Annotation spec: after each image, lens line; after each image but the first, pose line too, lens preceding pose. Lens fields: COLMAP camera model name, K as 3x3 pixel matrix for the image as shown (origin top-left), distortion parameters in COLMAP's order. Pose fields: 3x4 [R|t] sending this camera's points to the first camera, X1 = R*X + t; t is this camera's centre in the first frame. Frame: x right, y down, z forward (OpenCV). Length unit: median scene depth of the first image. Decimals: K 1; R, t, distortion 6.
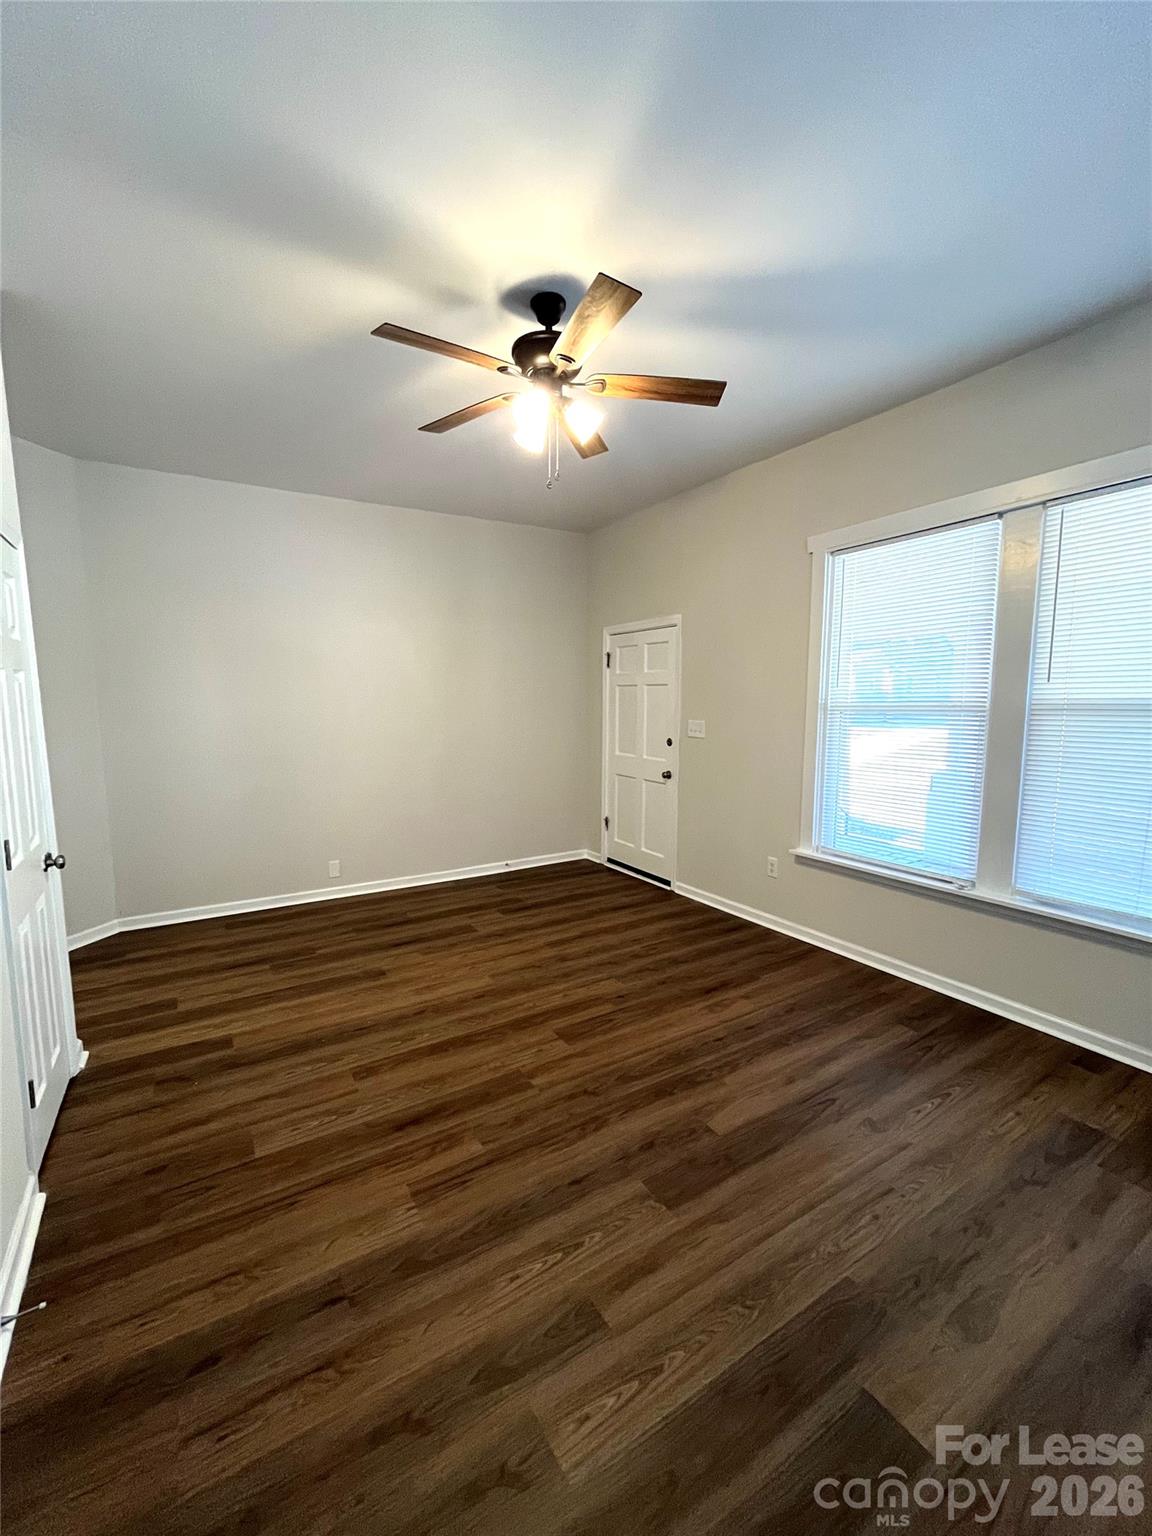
lens RADIAL K [[630.1, 0, 576.0], [0, 630.1, 768.0], [0, 0, 1]] dist [-0.005632, 0.000676]
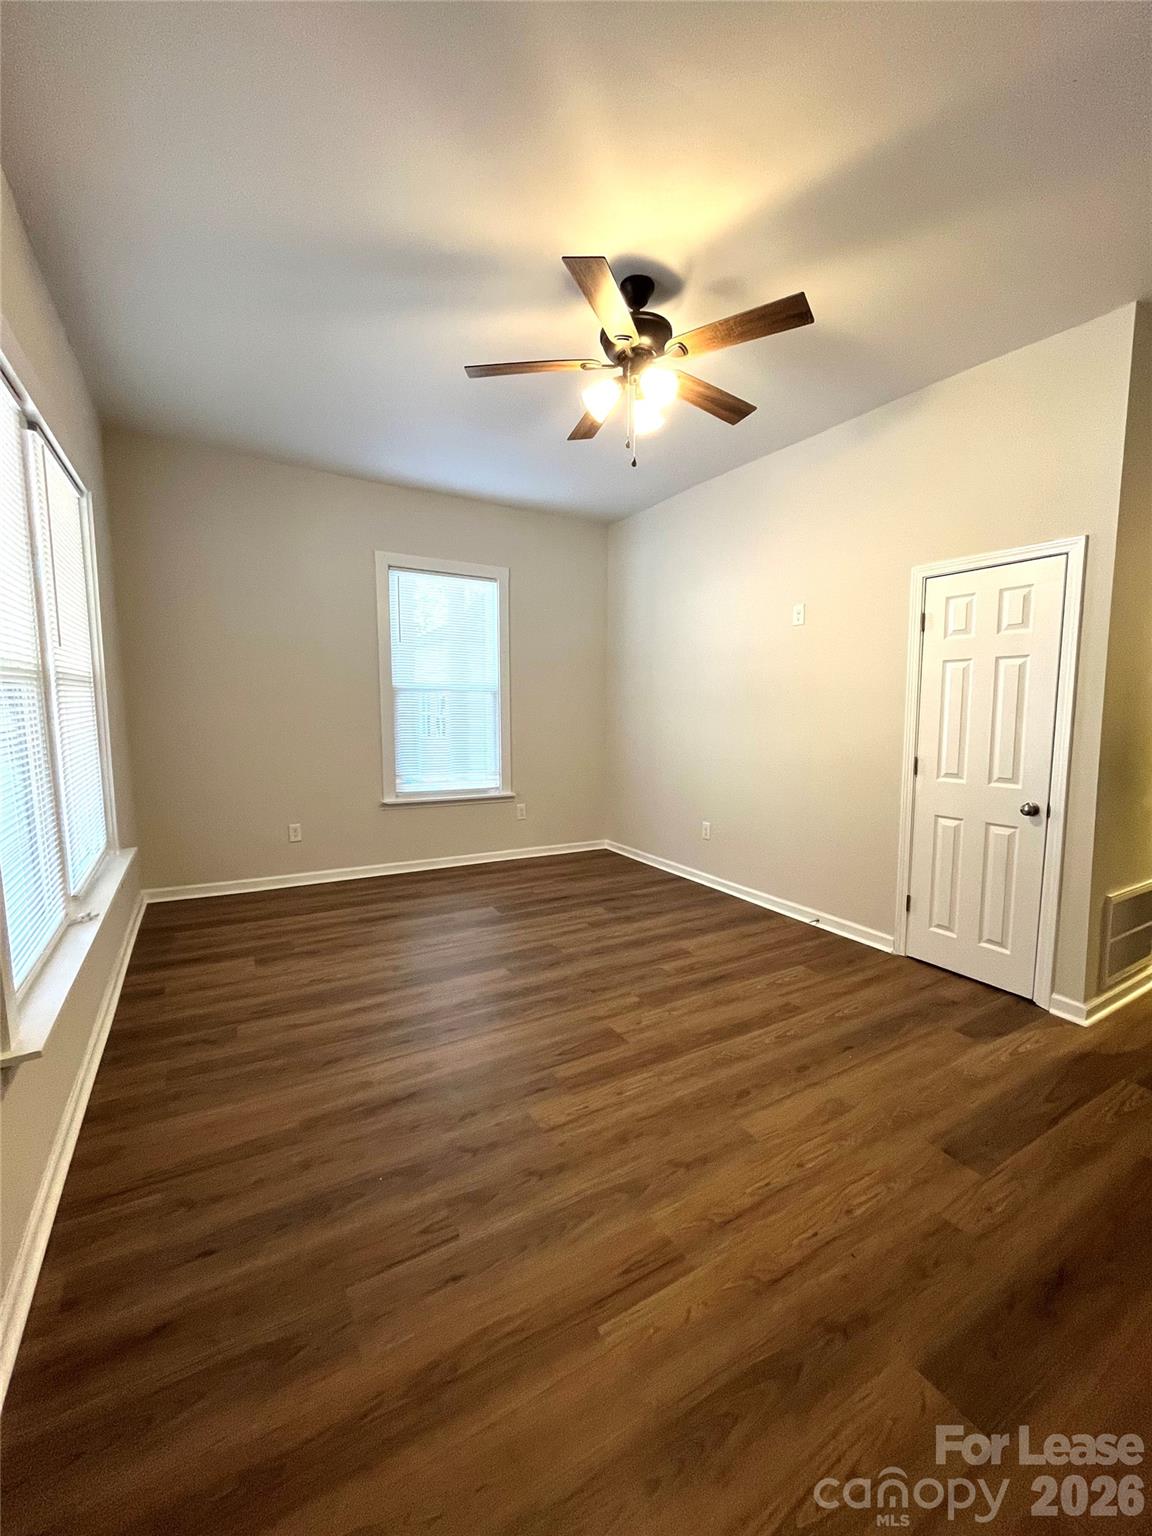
lens RADIAL K [[630.1, 0, 576.0], [0, 630.1, 768.0], [0, 0, 1]] dist [-0.005632, 0.000676]
pose [[-0.999693, -0.010555, 0.022434, 0.025608], [-0.005506, 0.976773, 0.214205, -0.176201], [-0.024174, 0.214015, -0.976531, 2.047961]]
